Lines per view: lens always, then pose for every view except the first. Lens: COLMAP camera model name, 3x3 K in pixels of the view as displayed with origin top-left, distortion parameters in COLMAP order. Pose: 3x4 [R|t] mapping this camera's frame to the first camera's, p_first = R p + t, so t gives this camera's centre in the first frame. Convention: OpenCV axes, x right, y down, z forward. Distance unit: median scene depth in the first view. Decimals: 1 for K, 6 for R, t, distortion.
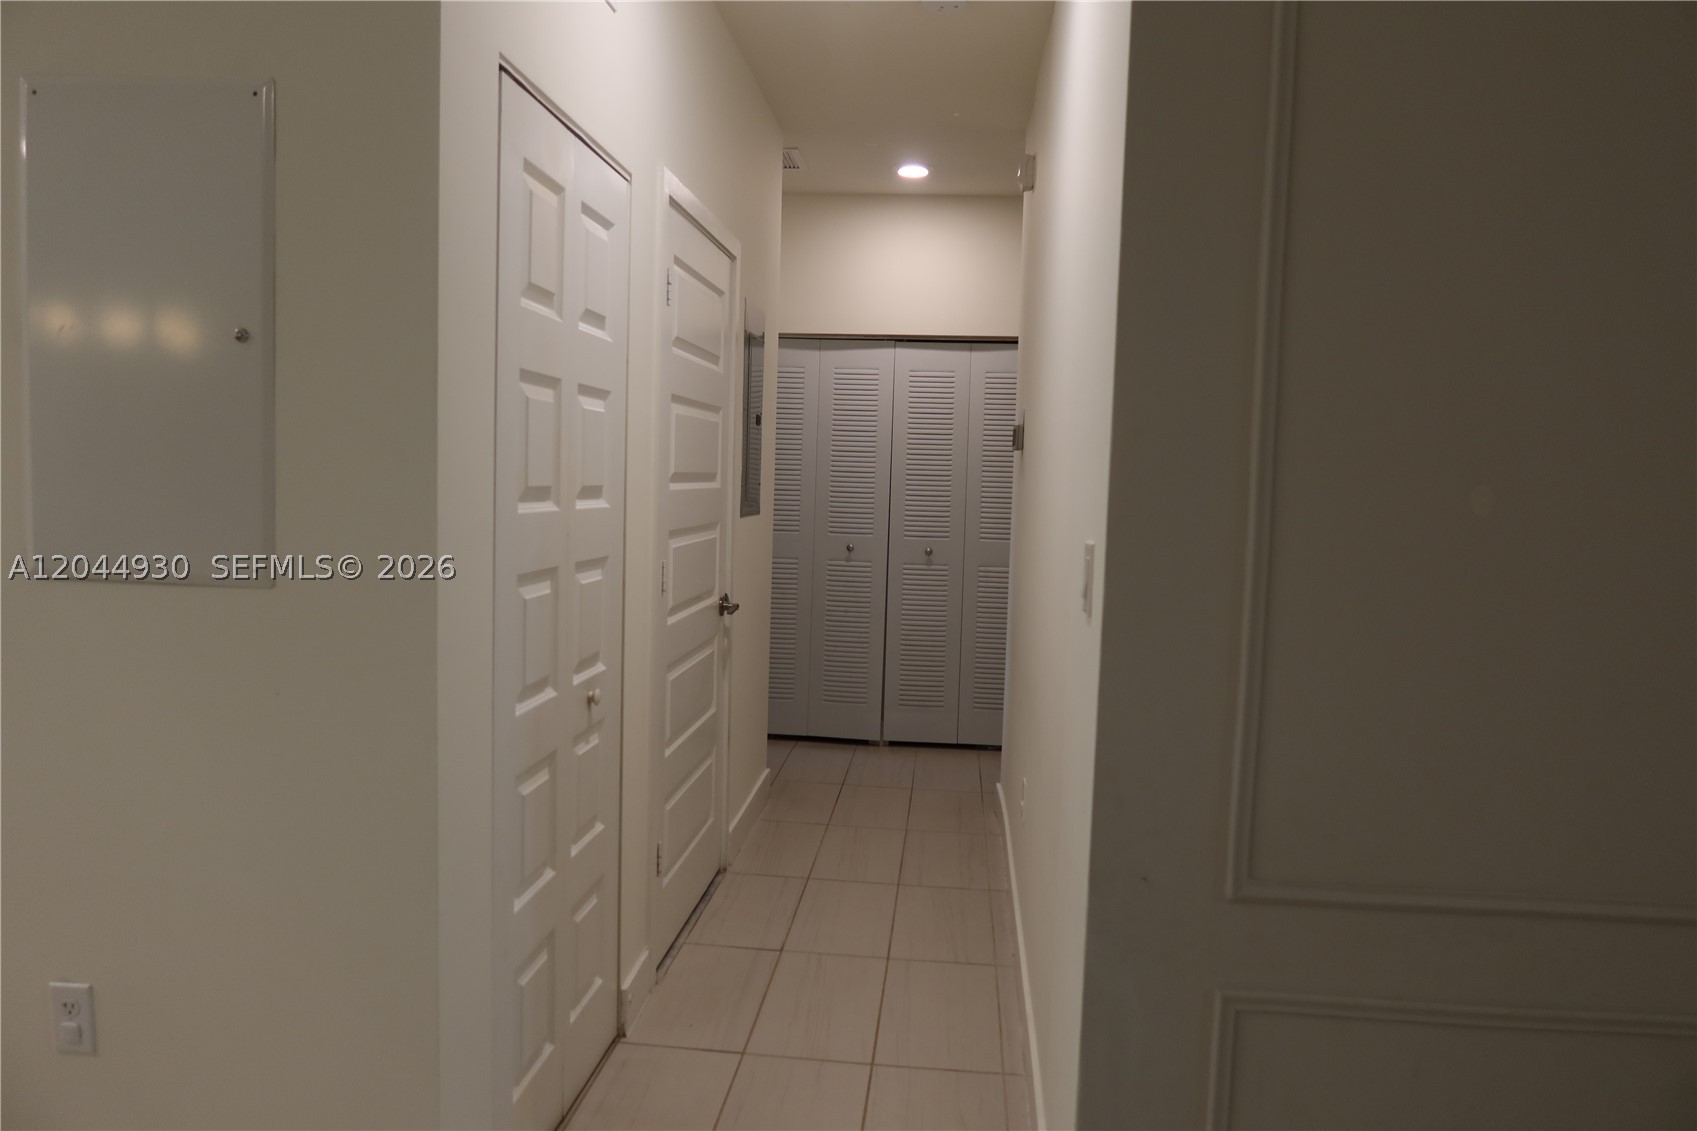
lens RADIAL K [[1160.9, 0, 849.6], [0, 1160.9, 572.7], [0, 0, 1]] dist [-0.028251, 0.007250]
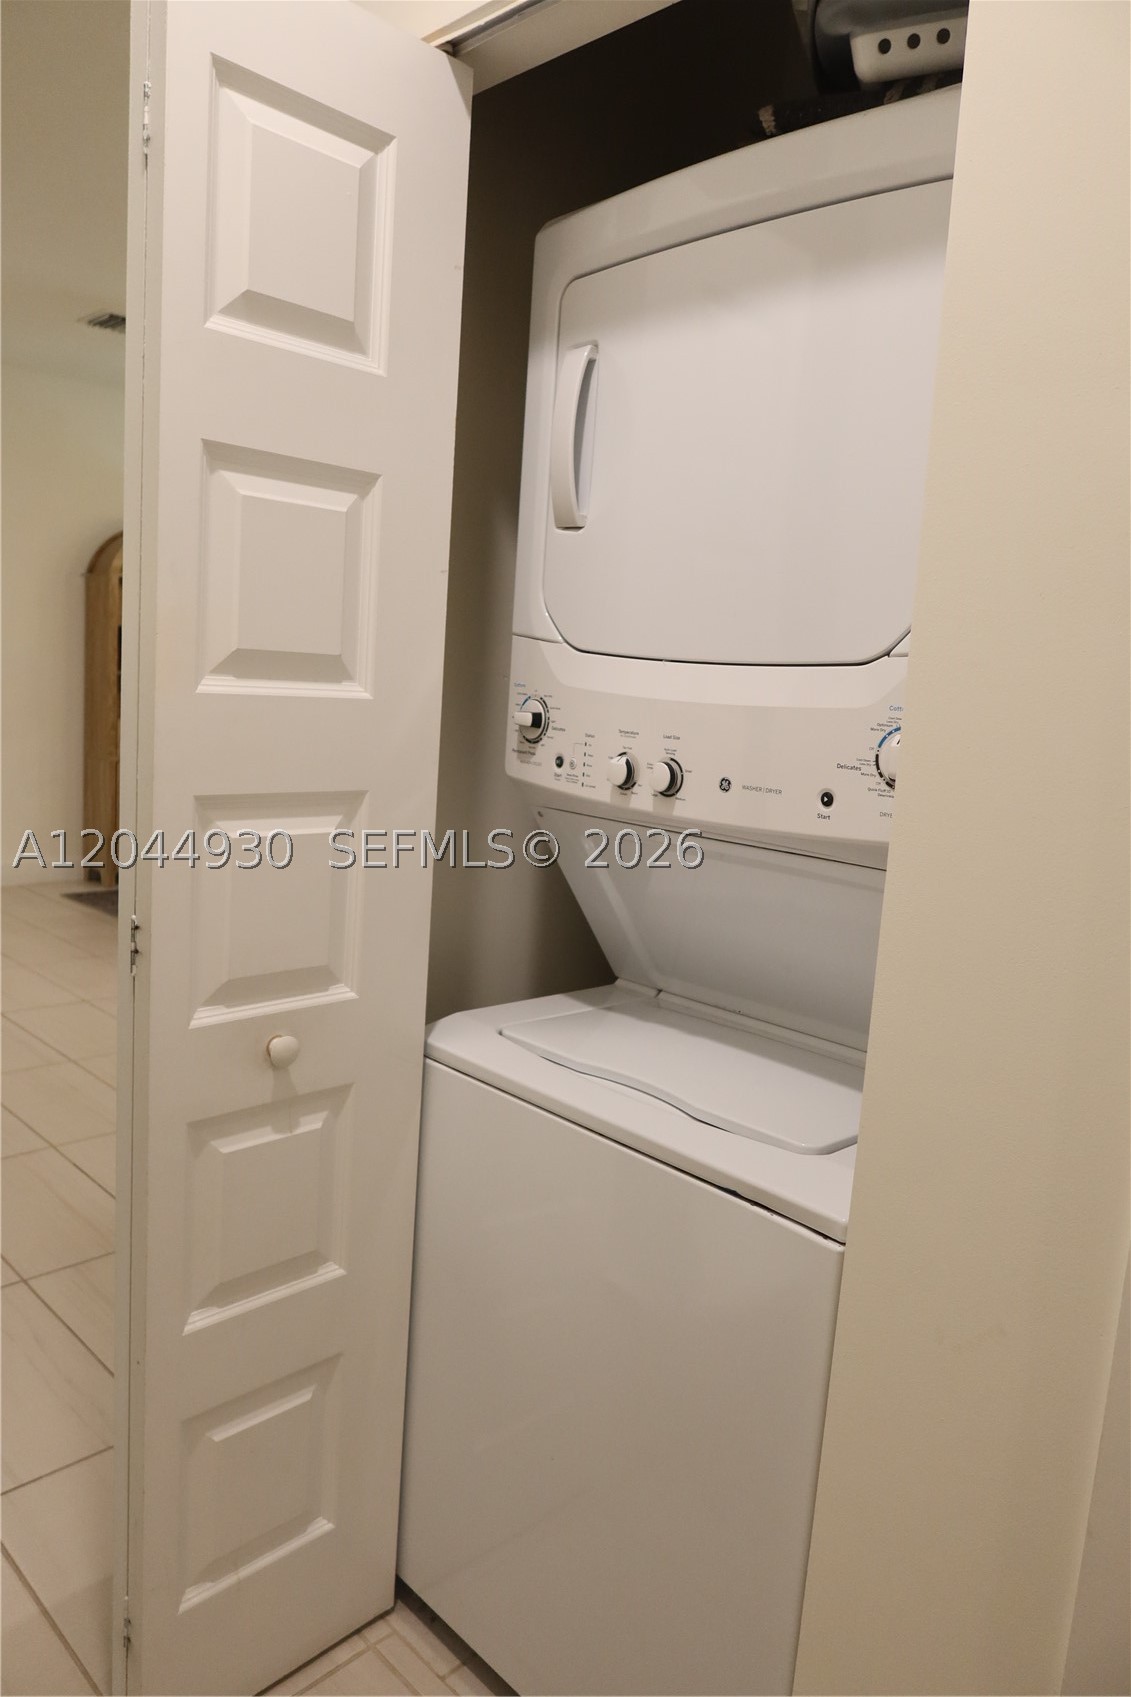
lens RADIAL K [[1160.9, 0, 565.5], [0, 1160.9, 848.5], [0, 0, 1]] dist [-0.028251, 0.007250]
pose [[0.773432, 0.113626, -0.623612, 0.206447], [-0.091822, 0.993509, 0.067143, -0.033349], [0.627194, 0.005331, 0.778845, 0.665439]]
